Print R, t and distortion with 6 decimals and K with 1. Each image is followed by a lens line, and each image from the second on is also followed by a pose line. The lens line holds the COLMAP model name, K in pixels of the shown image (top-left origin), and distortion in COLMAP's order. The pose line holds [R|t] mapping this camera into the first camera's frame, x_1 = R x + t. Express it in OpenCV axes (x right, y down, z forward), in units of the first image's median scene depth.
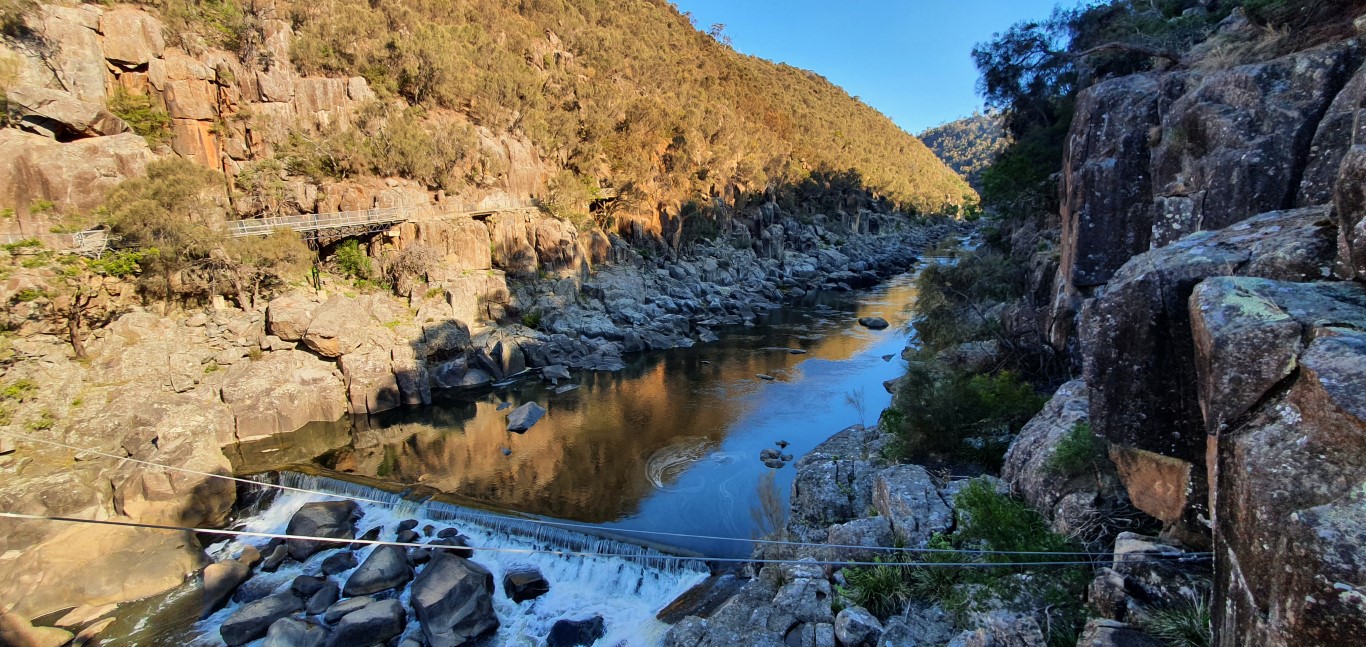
lens RADIAL K [[546.8, 0, 683.0], [0, 546.8, 323.5], [0, 0, 1]] dist [-0.000755, -0.000428]
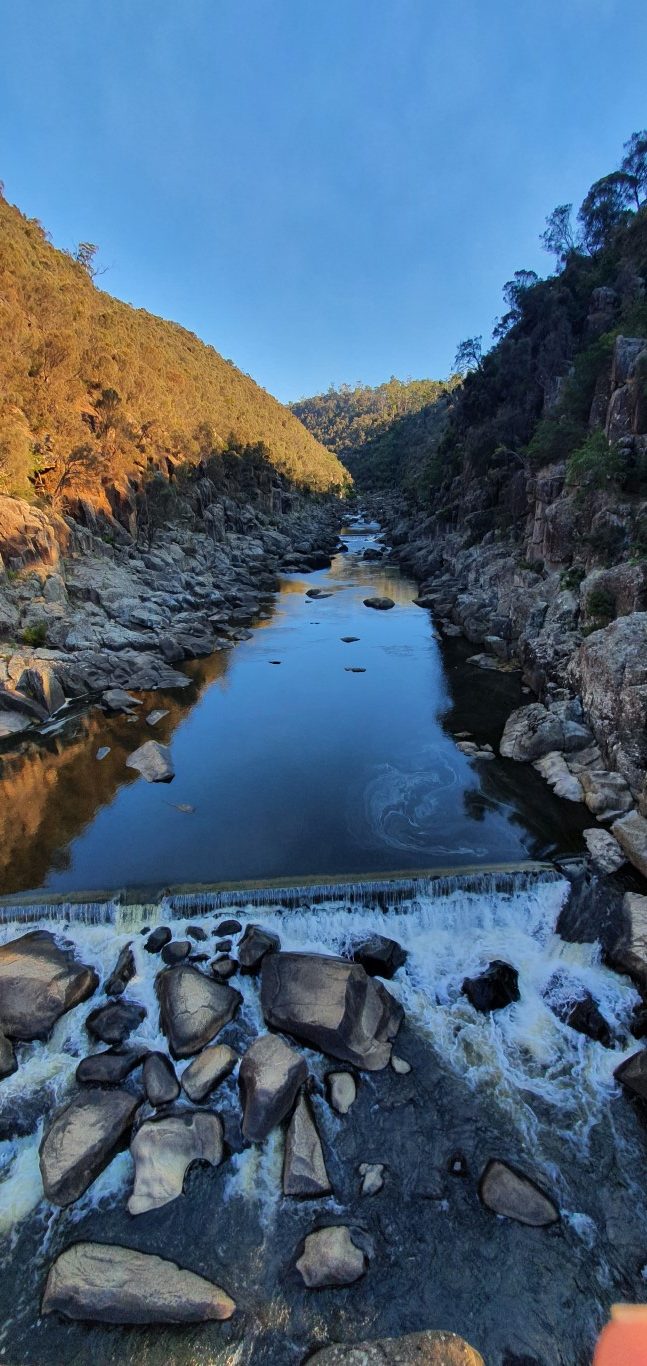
lens RADIAL K [[546.8, 0, 316.3], [0, 546.8, 710.8], [0, 0, 1]] dist [-0.000755, -0.000428]
pose [[0.895750, -0.164012, 0.413198, -0.153367], [0.087031, 0.976167, 0.198804, -0.013412], [-0.435957, -0.142117, 0.888676, 0.083685]]
